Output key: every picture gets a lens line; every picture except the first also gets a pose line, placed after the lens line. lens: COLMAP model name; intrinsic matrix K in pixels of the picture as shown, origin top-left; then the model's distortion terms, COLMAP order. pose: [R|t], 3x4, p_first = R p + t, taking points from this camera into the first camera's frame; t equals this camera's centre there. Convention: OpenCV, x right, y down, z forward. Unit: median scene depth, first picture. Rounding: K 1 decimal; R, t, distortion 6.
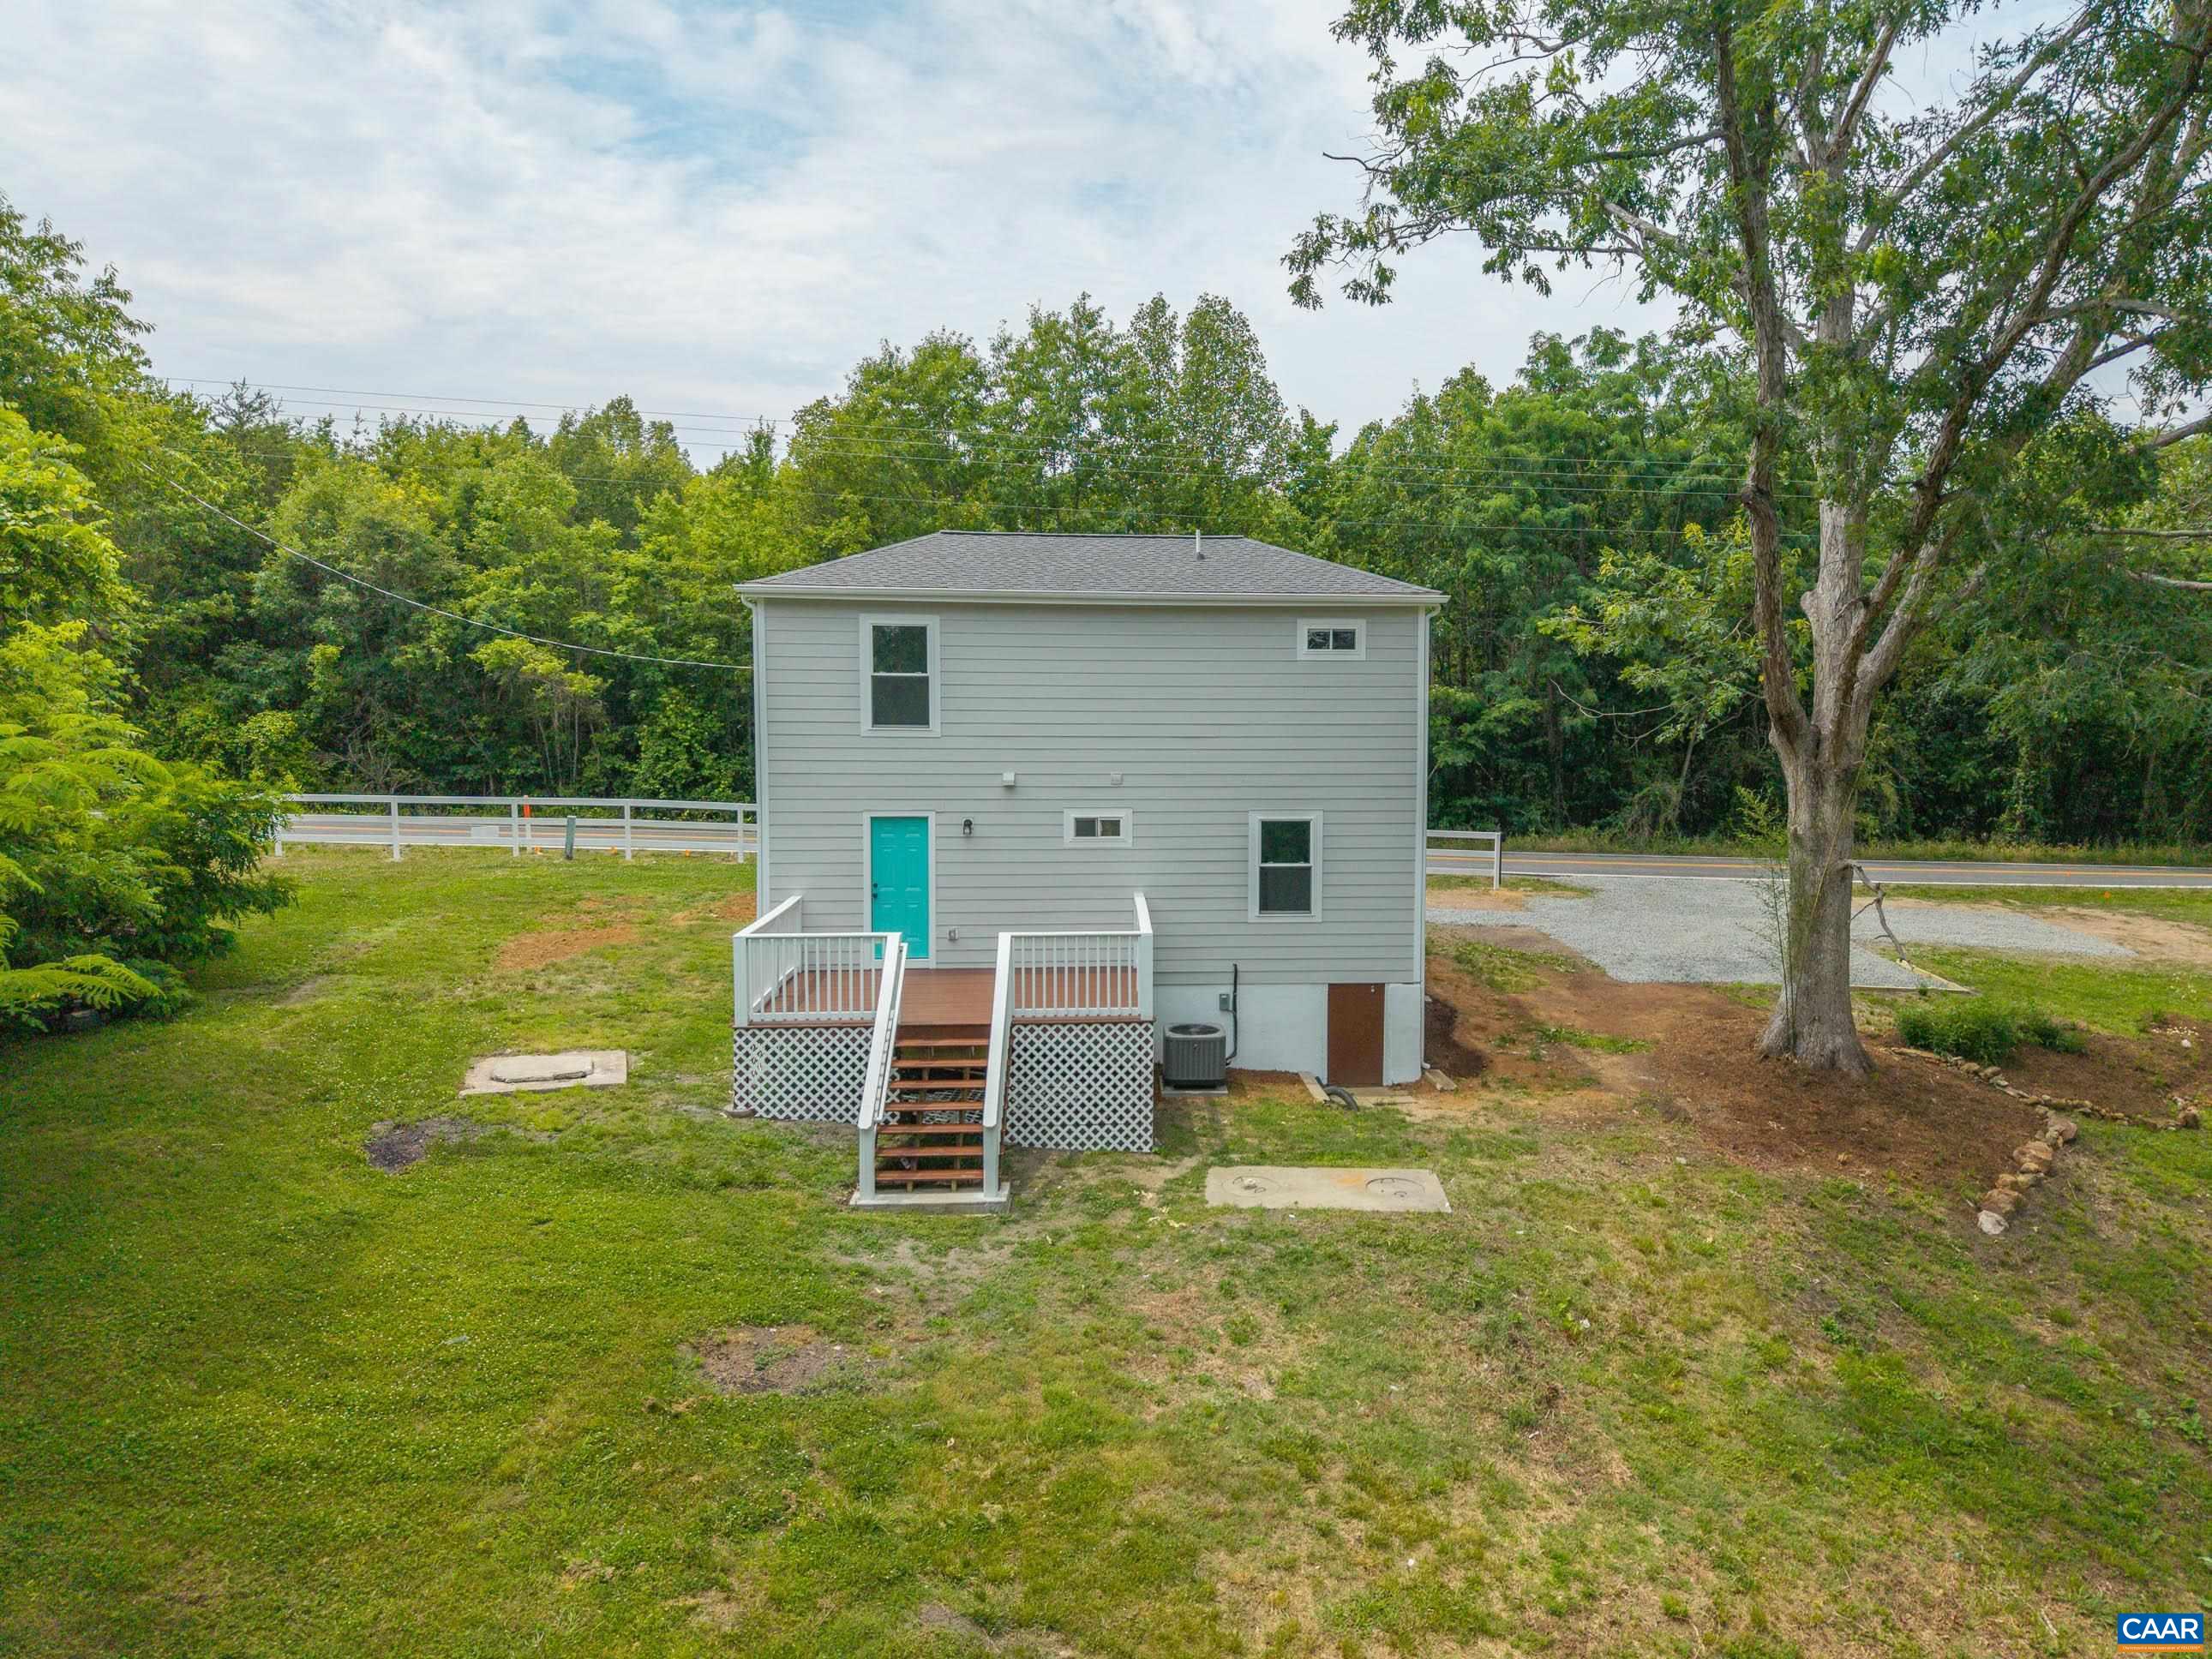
lens RADIAL K [[1631.8, 0, 1210.6], [0, 1631.8, 745.6], [0, 0, 1]] dist [0.011517, -0.003212]
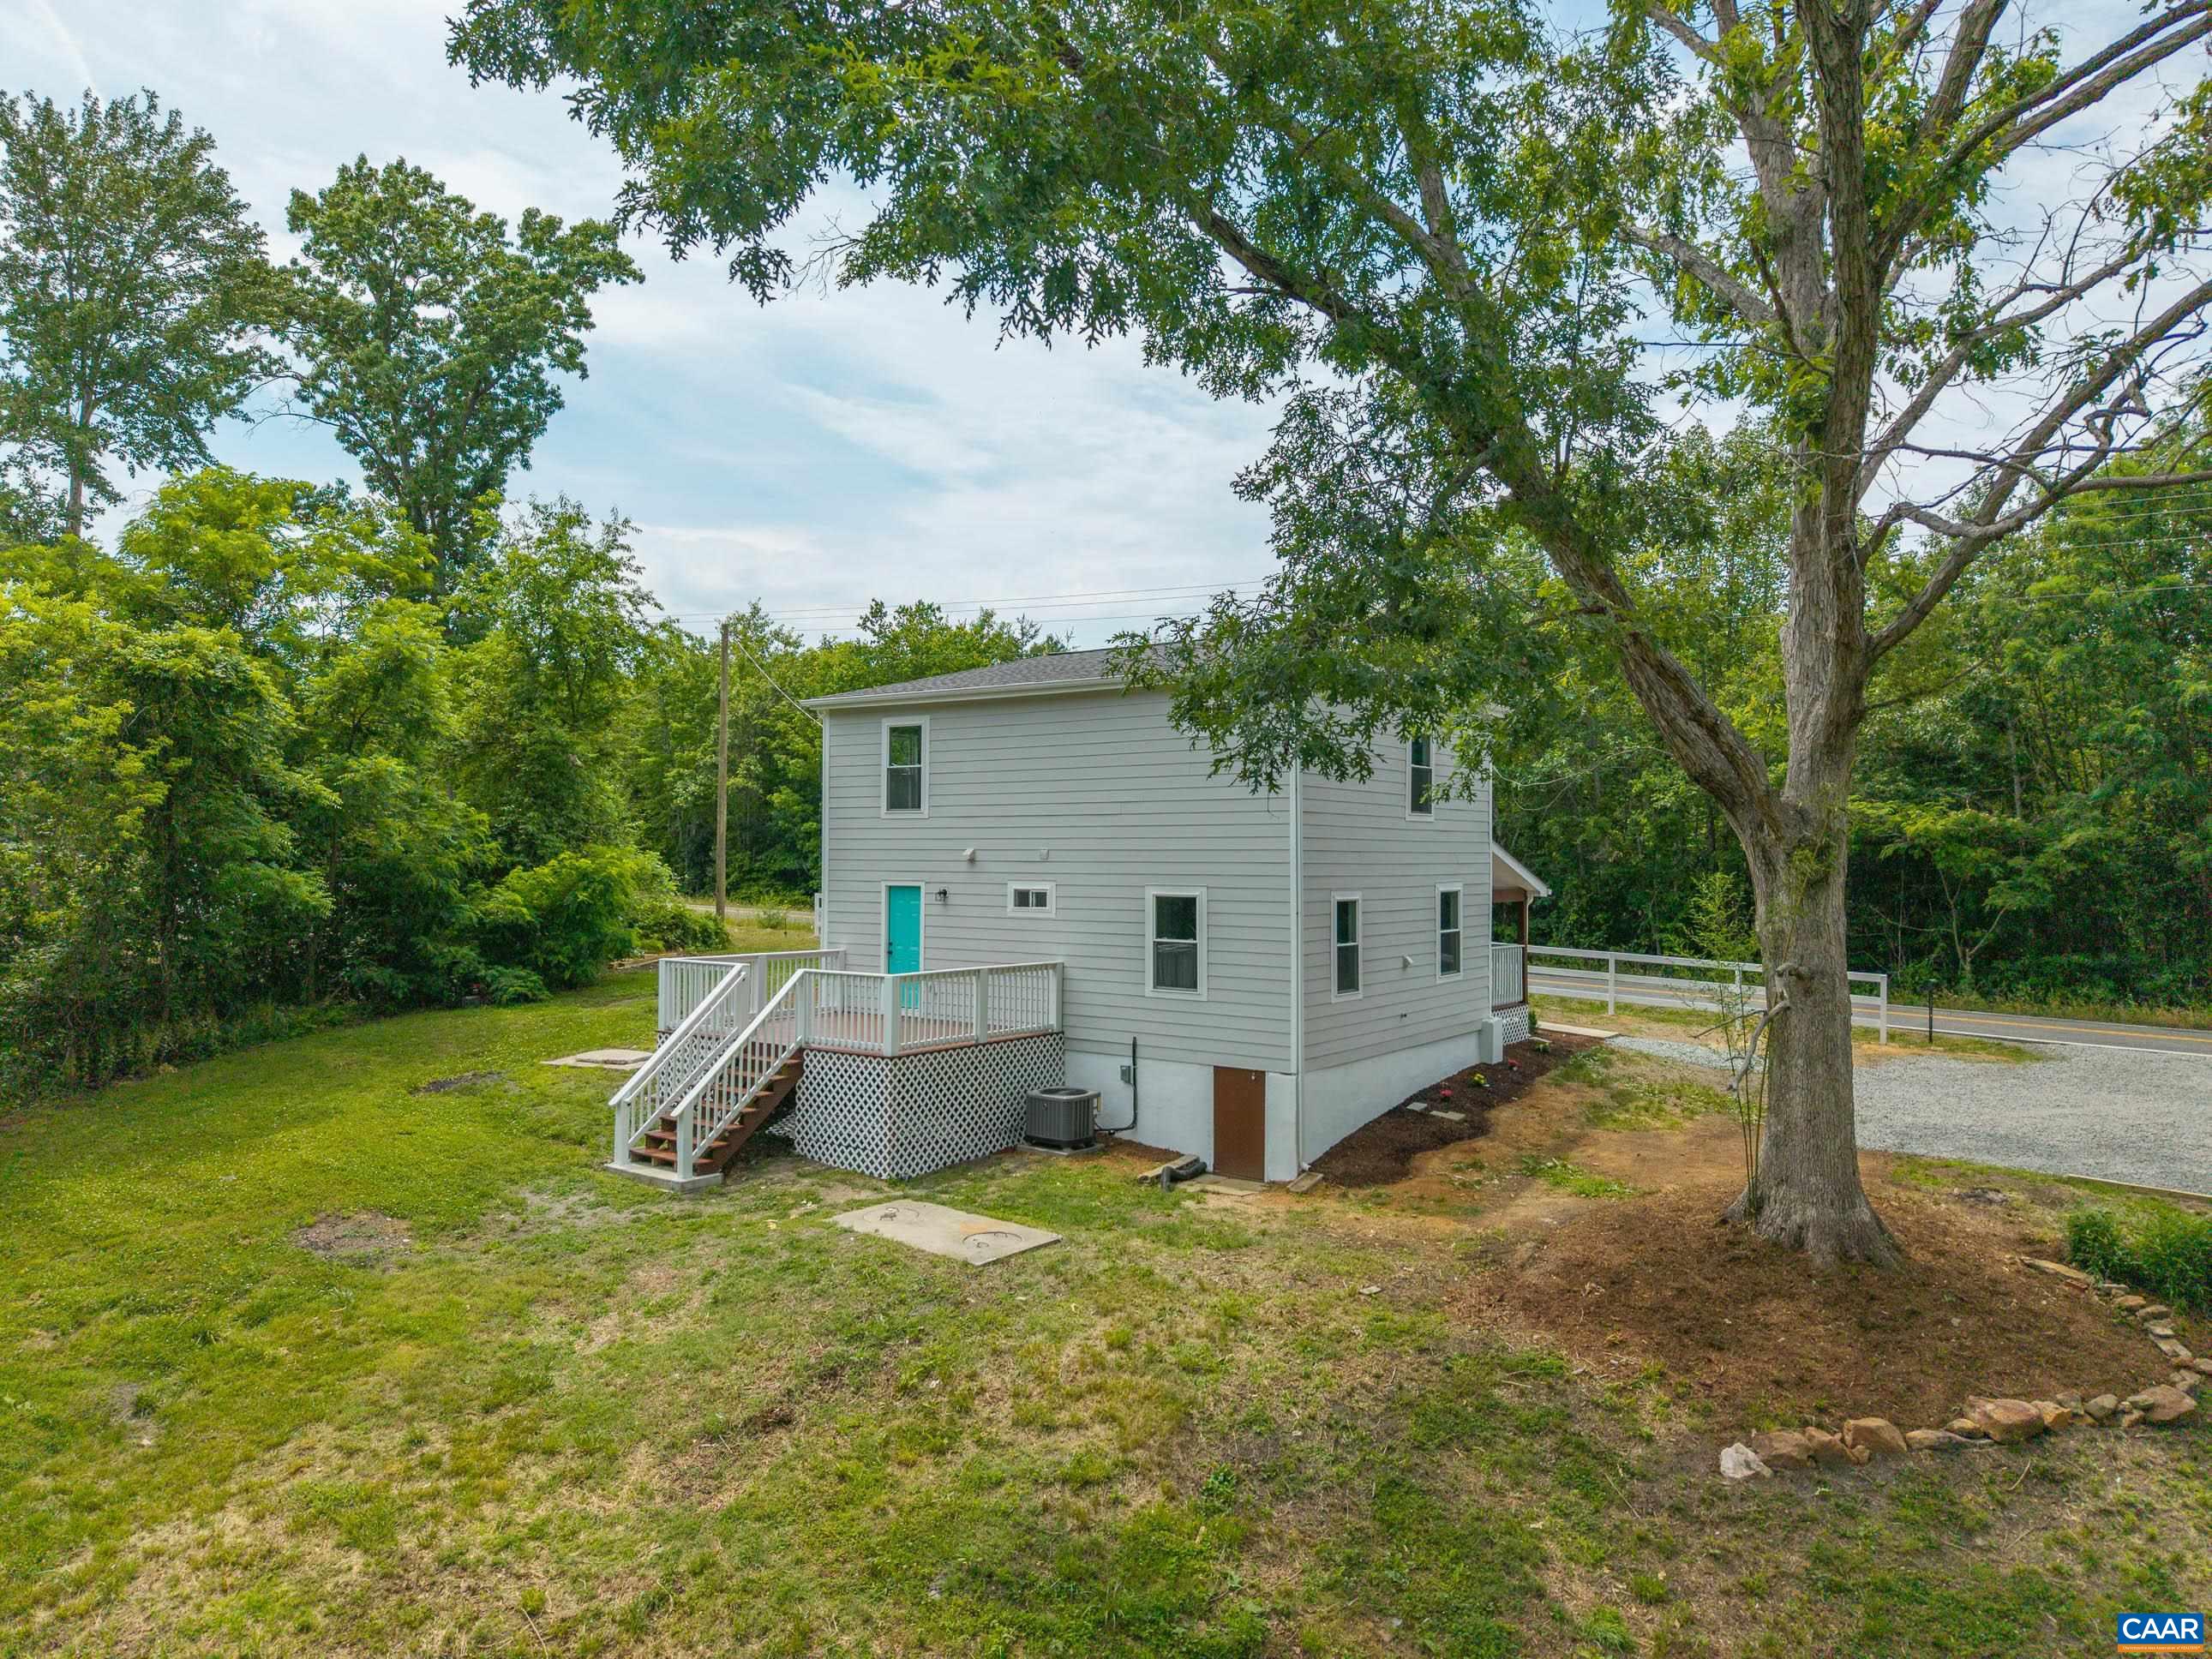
lens RADIAL K [[1482.1, 0, 1102.0], [0, 1482.1, 827.0], [0, 0, 1]] dist [0.020932, -0.016063]
pose [[0.750787, -0.016319, -0.660343, 0.624517], [-0.031176, 0.997705, -0.060102, 0.060980], [0.659809, 0.065710, 0.748555, 0.294311]]
